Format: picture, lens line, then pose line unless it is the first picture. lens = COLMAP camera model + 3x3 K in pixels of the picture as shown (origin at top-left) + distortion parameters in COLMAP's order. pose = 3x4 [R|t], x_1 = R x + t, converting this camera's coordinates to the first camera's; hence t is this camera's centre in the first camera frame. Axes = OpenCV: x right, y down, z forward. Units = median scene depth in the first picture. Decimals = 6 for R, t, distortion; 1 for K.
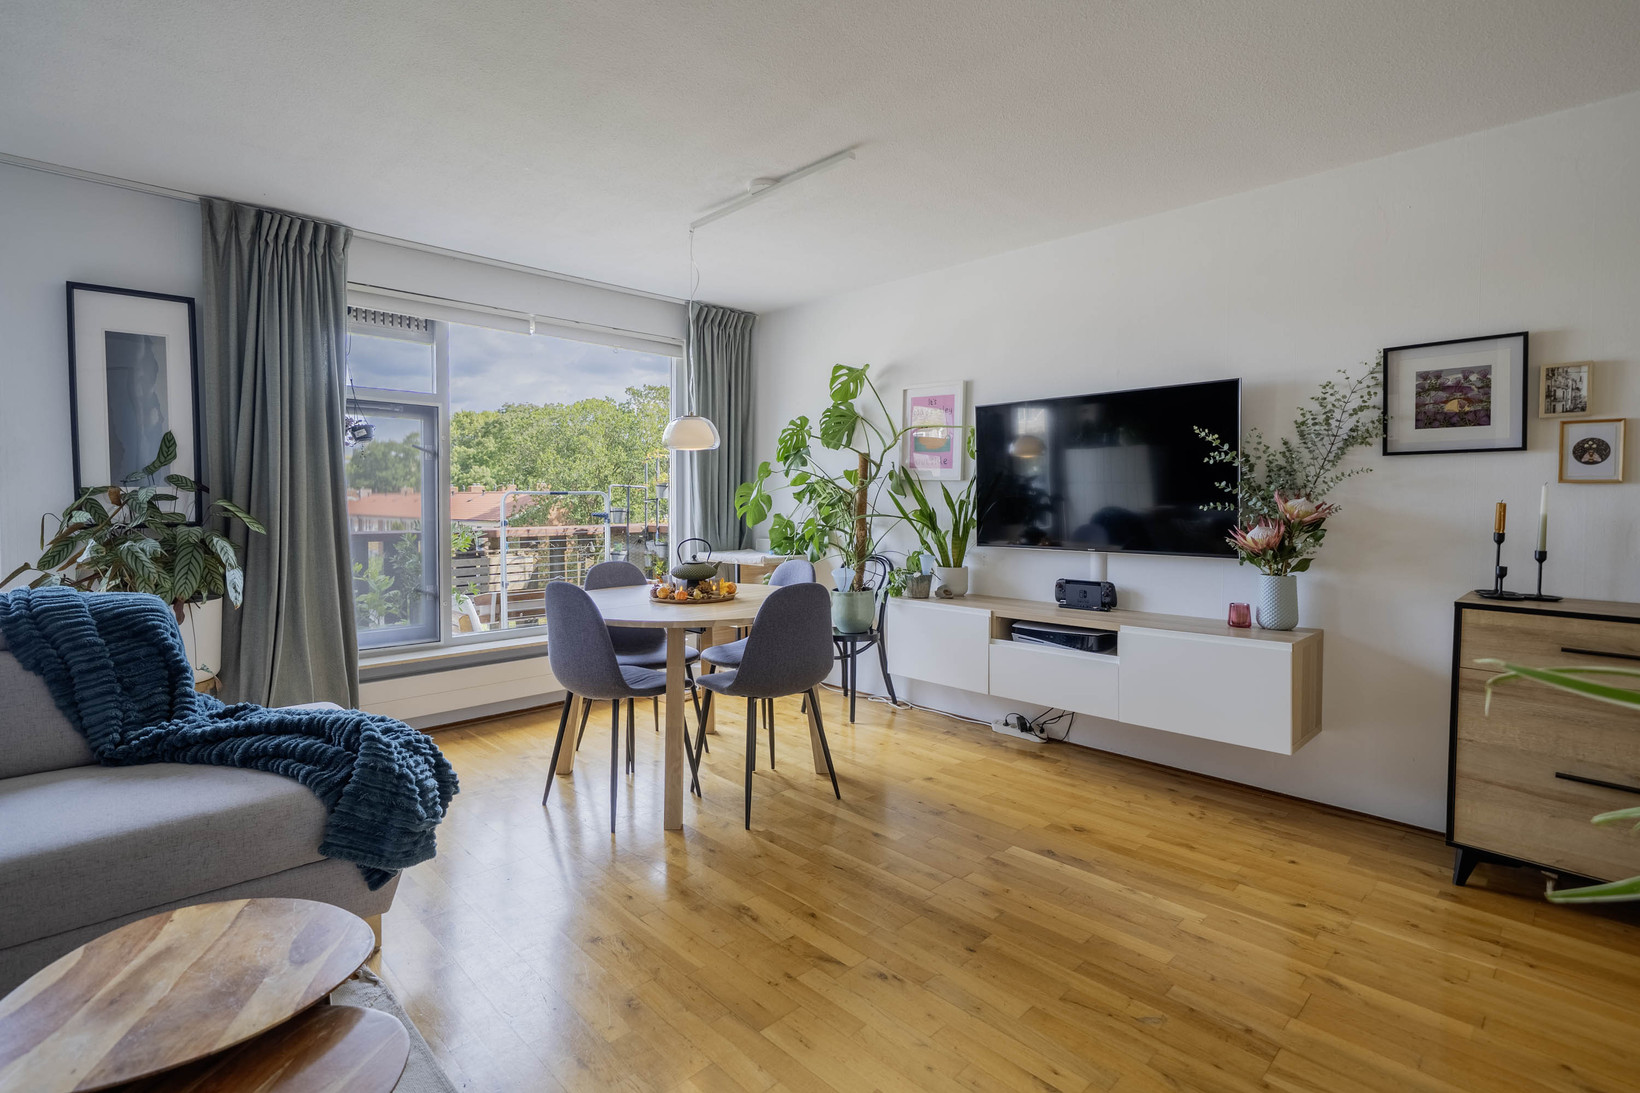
lens RADIAL K [[785.3, 0, 810.5], [0, 785.3, 521.9], [0, 0, 1]] dist [0.002048, 0.001570]
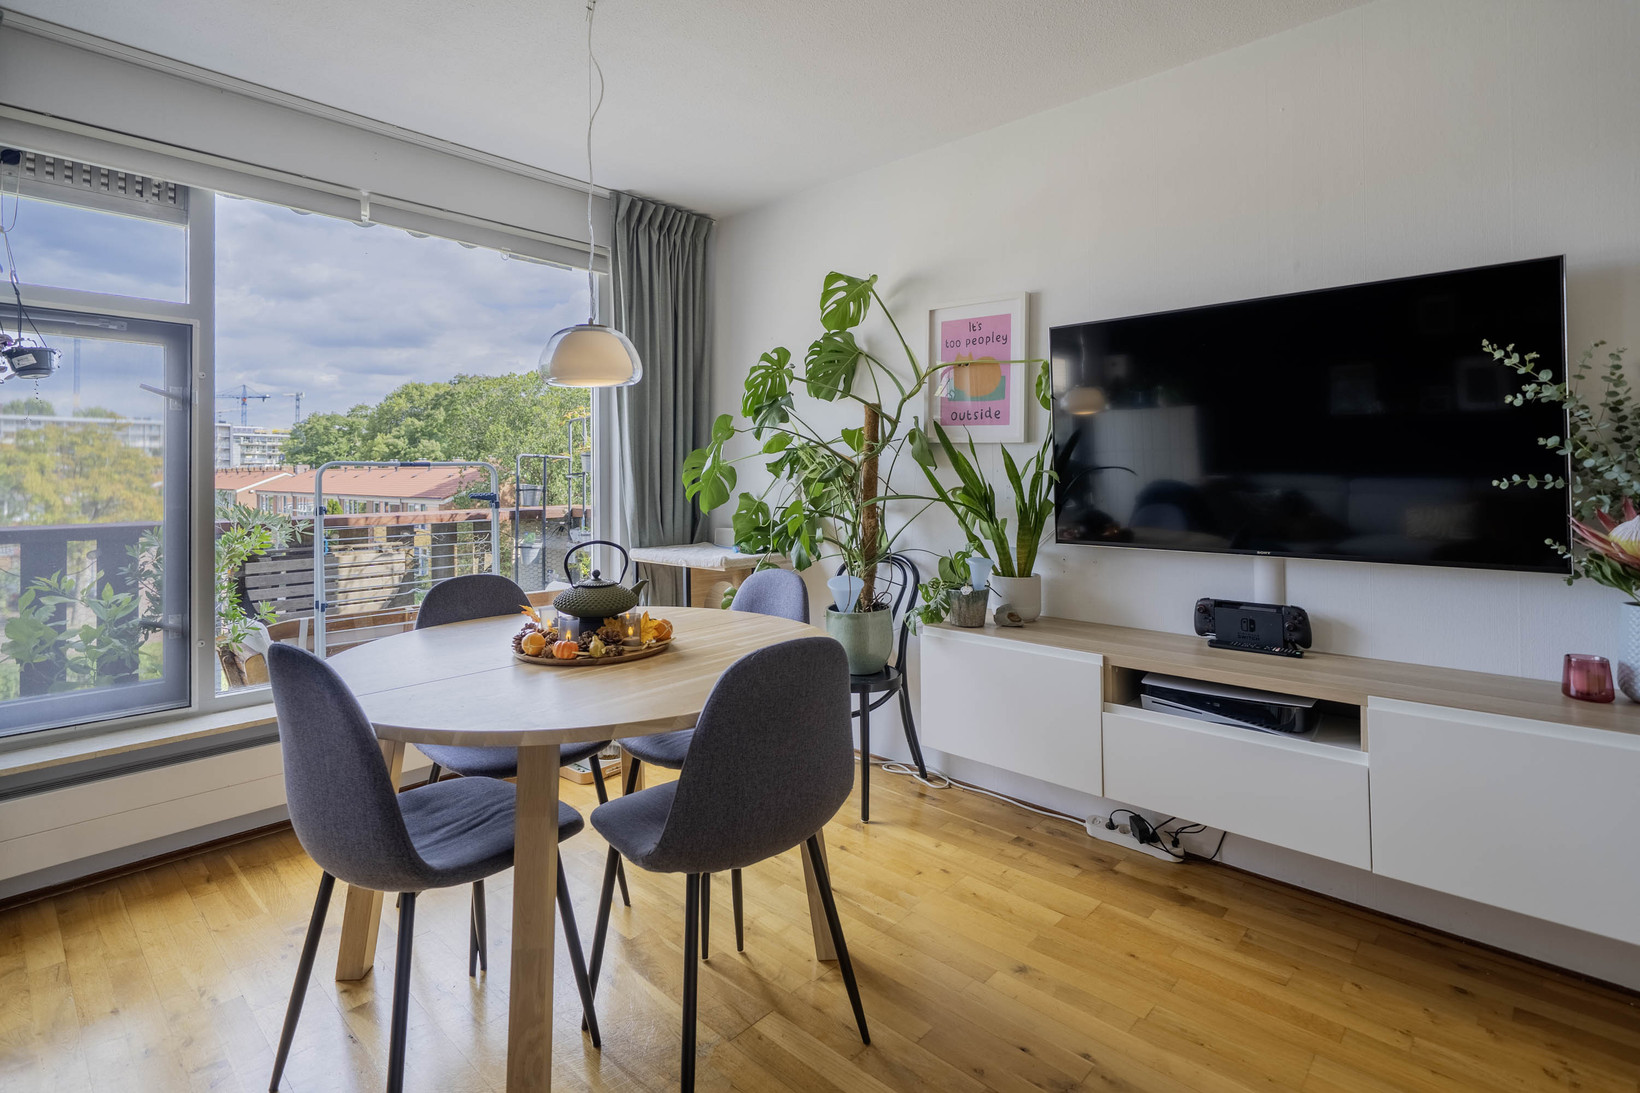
lens RADIAL K [[785.3, 0, 819.6], [0, 785.3, 470.4], [0, 0, 1]] dist [0.002048, 0.001570]
pose [[0.998307, -0.005130, 0.057942, -0.020005], [0.006954, 0.999485, -0.031325, -0.010652], [-0.057751, 0.031675, 0.997828, 0.387891]]
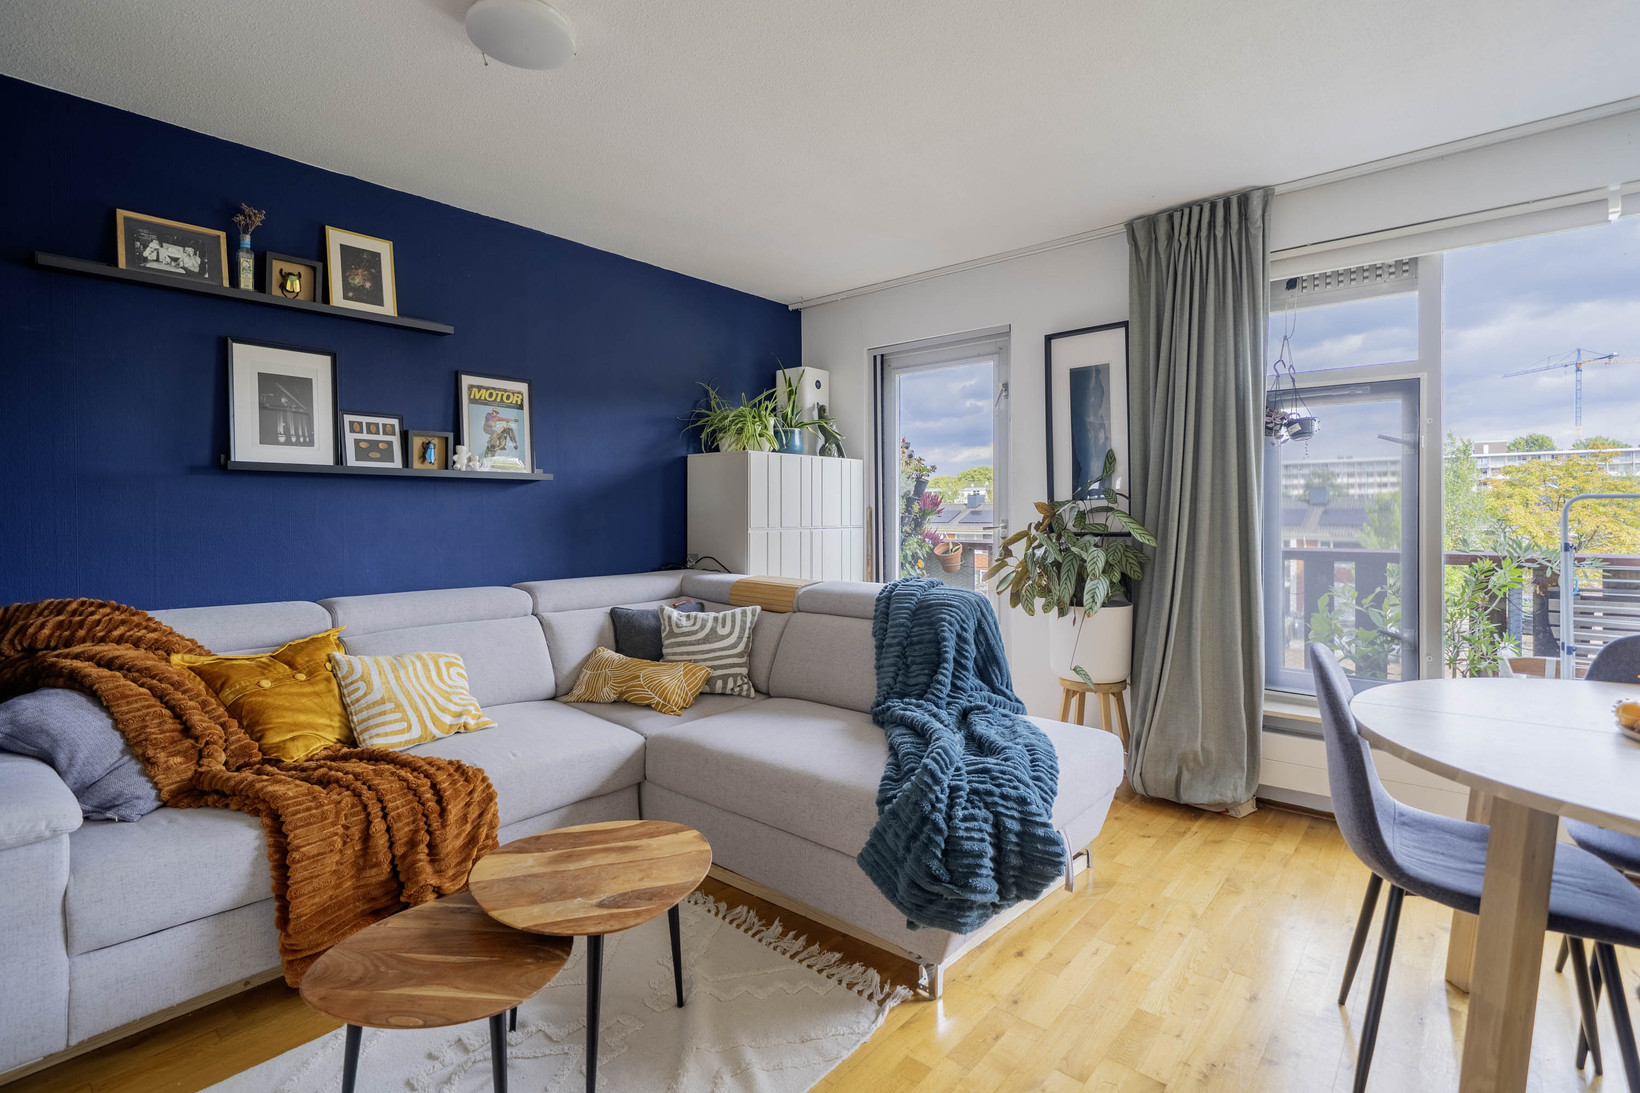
lens RADIAL K [[785.3, 0, 797.4], [0, 785.3, 518.5], [0, 0, 1]] dist [0.002048, 0.001570]
pose [[0.078230, 0.004355, -0.996926, 0.200904], [-0.020905, 0.999778, 0.002727, -0.012162], [0.996716, 0.020628, 0.078304, 0.424130]]
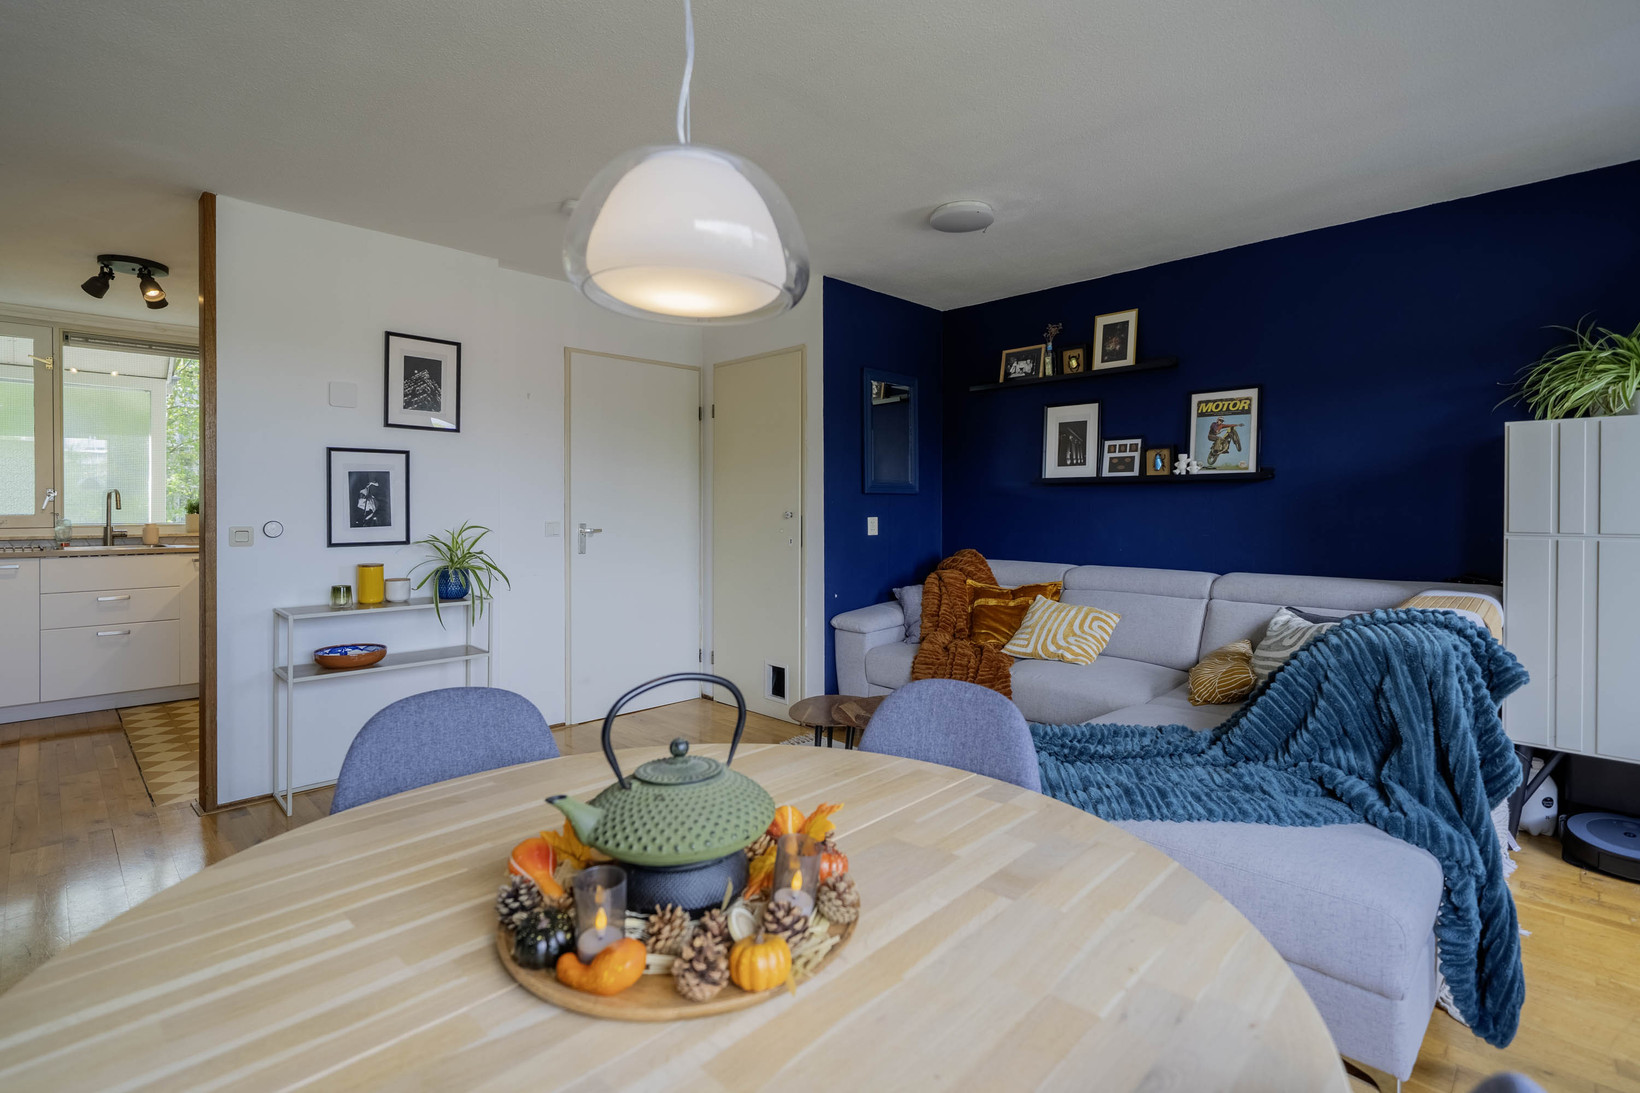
lens RADIAL K [[785.3, 0, 807.9], [0, 785.3, 510.6], [0, 0, 1]] dist [0.002048, 0.001570]
pose [[-0.999931, -0.002804, -0.011384, -0.158040], [-0.003129, 0.999584, 0.028657, -0.033878], [0.011299, 0.028690, -0.999524, 1.144203]]
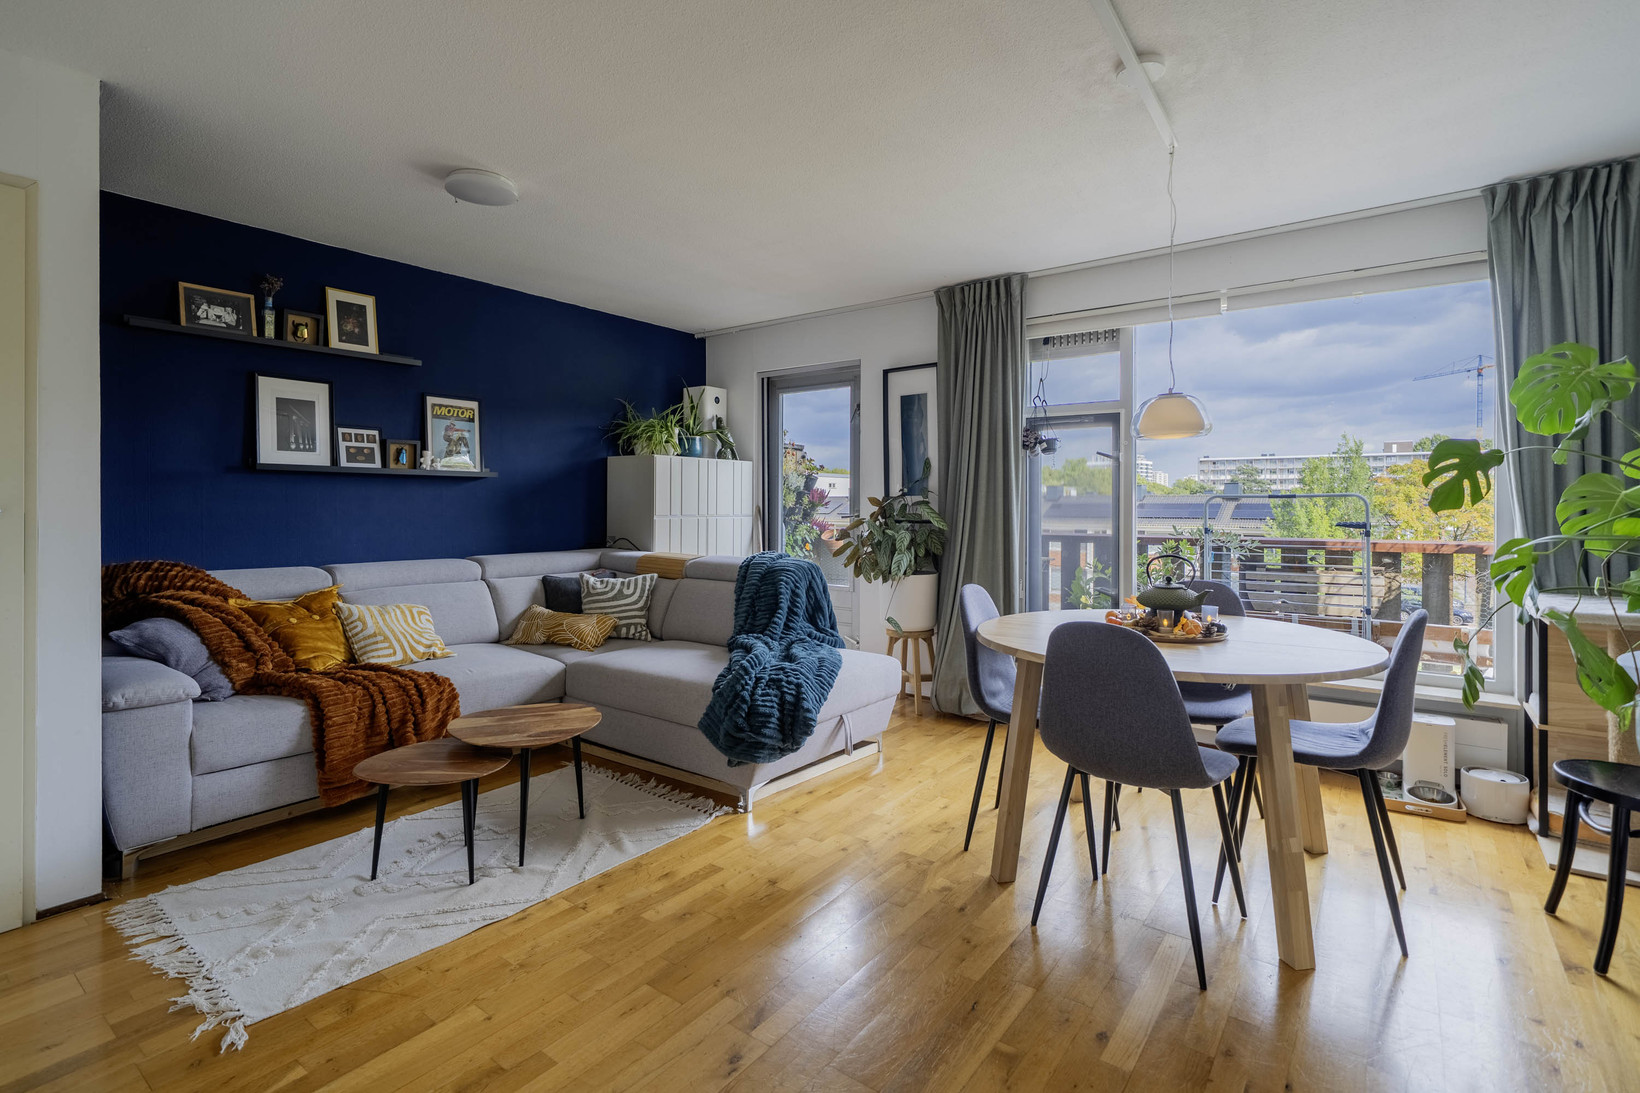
lens RADIAL K [[785.3, 0, 801.4], [0, 785.3, 509.0], [0, 0, 1]] dist [0.002048, 0.001570]
pose [[0.151581, 0.004187, -0.988436, 0.499644], [-0.027361, 0.999626, 0.000038, -0.013118], [0.988066, 0.027039, 0.151639, 0.483787]]
